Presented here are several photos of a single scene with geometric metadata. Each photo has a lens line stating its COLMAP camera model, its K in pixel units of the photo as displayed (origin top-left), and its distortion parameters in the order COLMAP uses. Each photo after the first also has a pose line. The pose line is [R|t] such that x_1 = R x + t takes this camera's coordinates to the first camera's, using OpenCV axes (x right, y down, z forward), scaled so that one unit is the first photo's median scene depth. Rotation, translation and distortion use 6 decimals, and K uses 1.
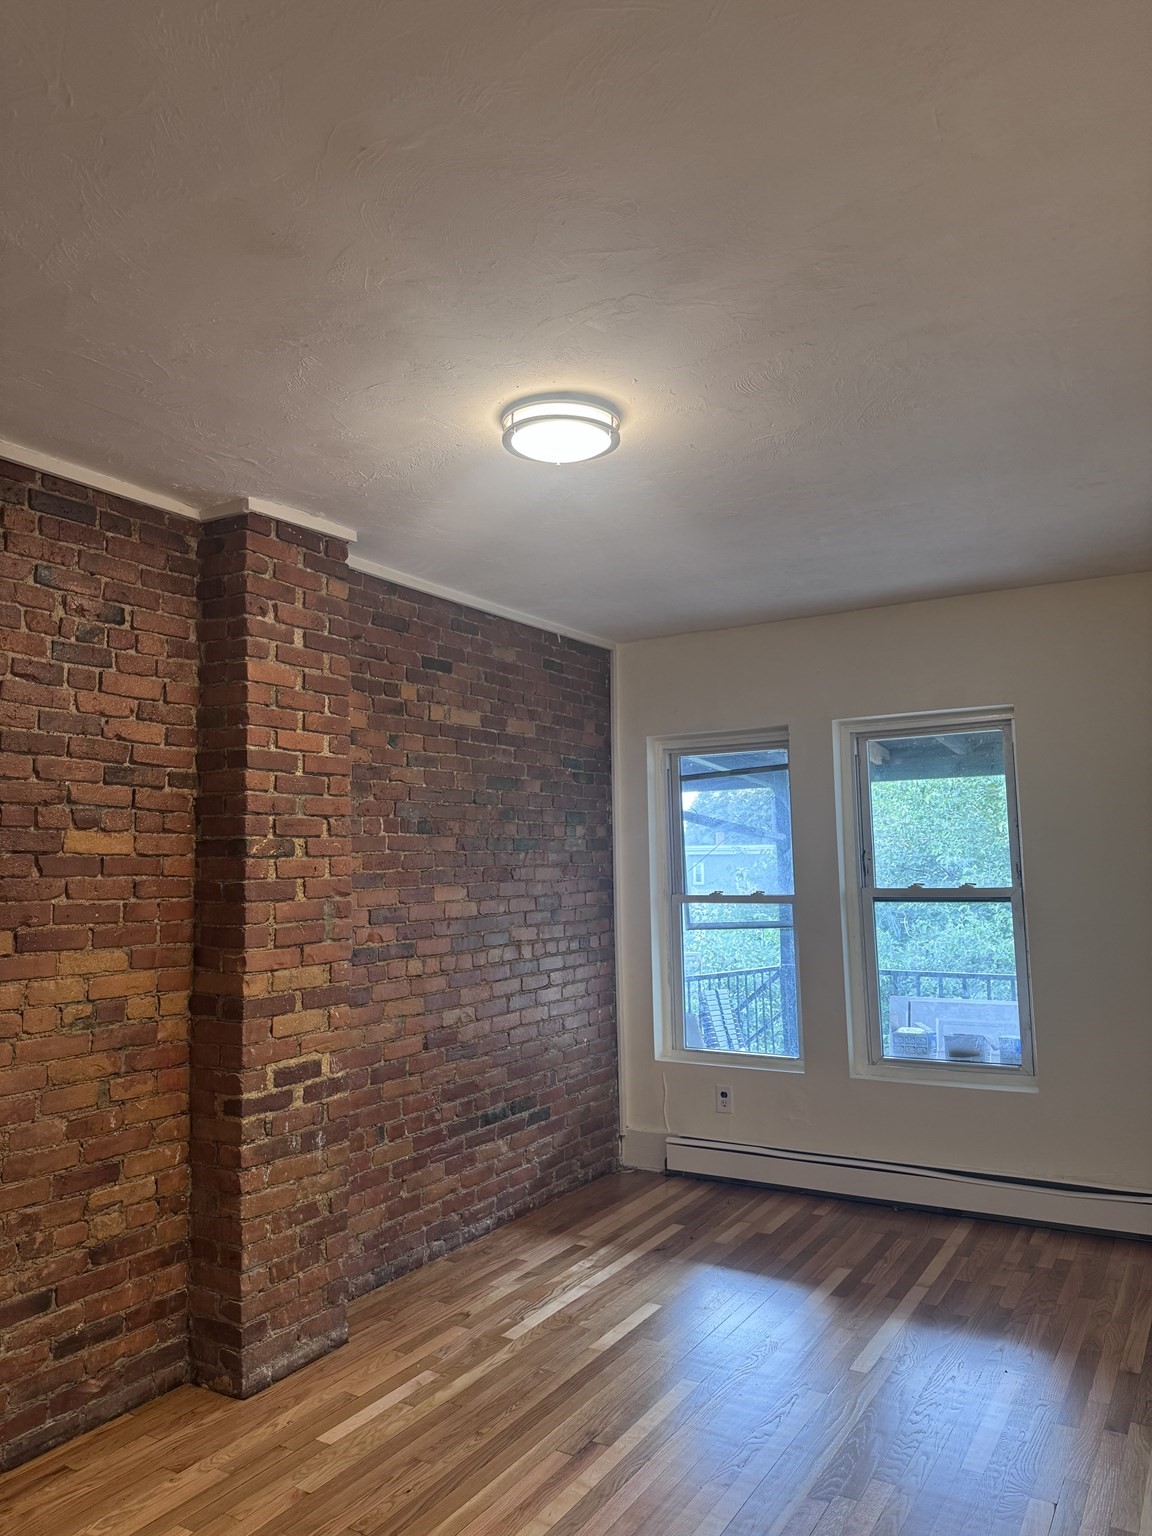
lens RADIAL K [[1100.8, 0, 576.0], [0, 1100.8, 768.0], [0, 0, 1]] dist [0.158154, -0.255176]
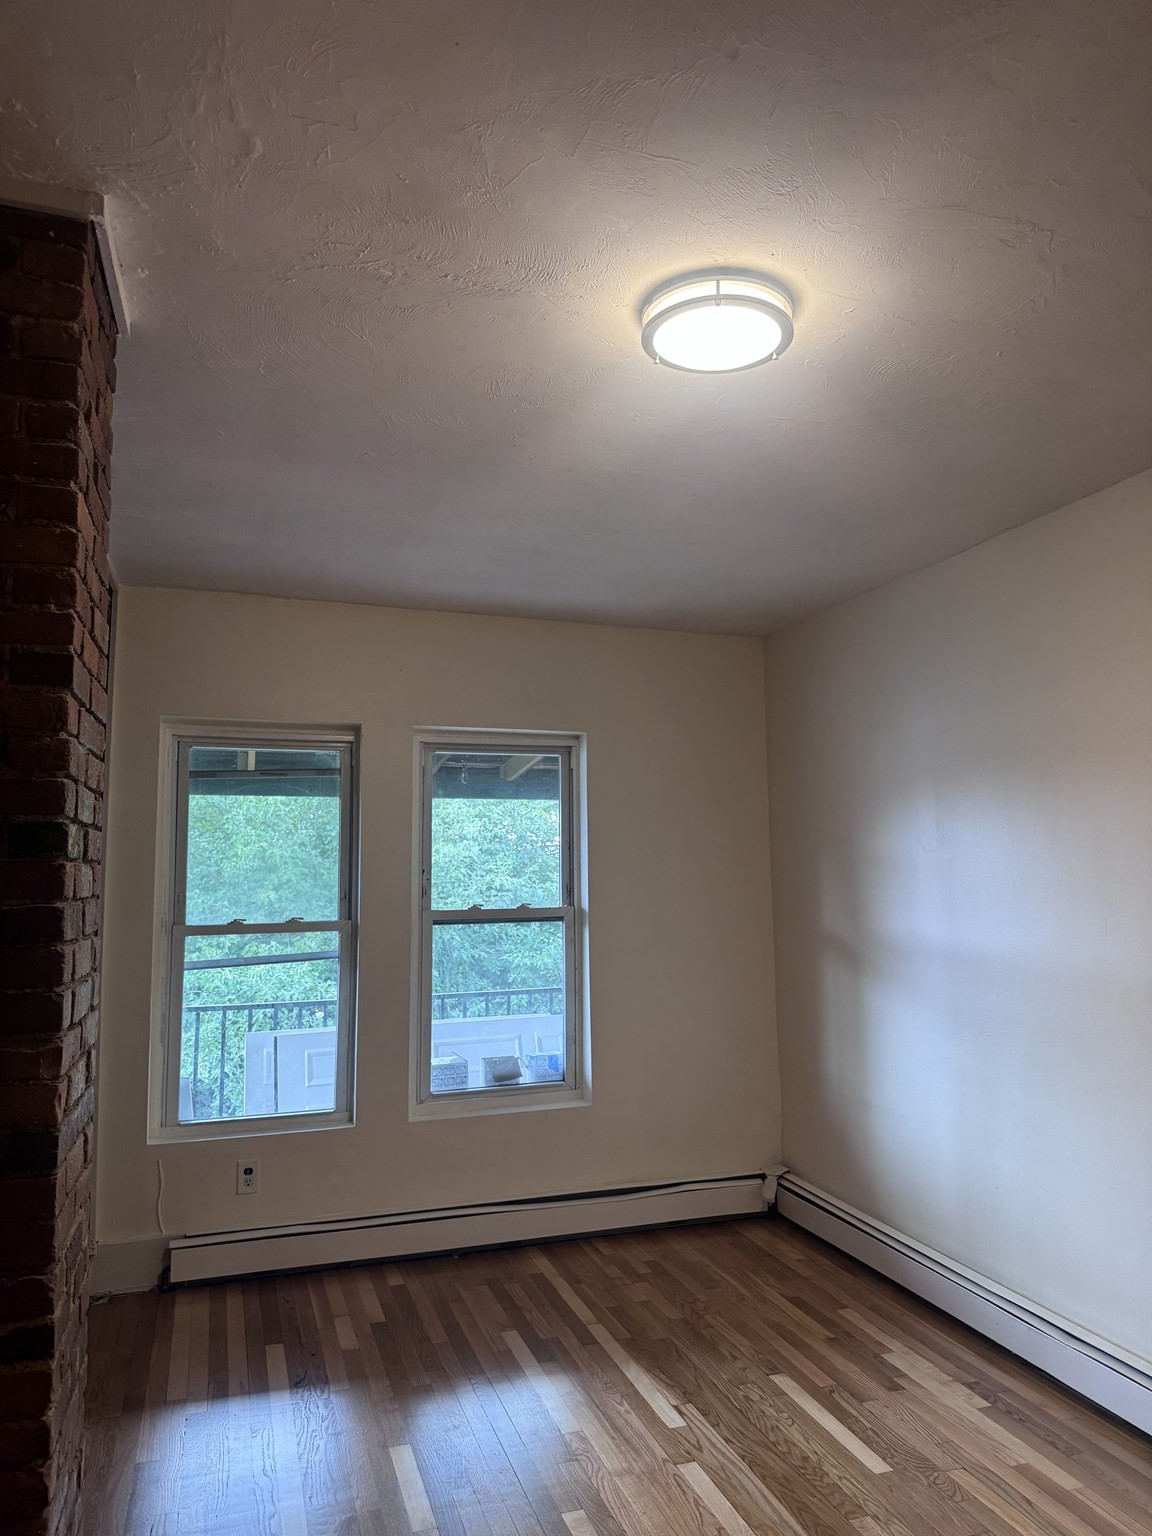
lens RADIAL K [[1100.8, 0, 576.0], [0, 1100.8, 768.0], [0, 0, 1]] dist [0.158154, -0.255176]
pose [[0.654833, 0.087987, 0.750634, -0.371605], [-0.068644, 0.996019, -0.056867, 0.033895], [-0.752650, -0.014288, 0.658266, 0.306962]]
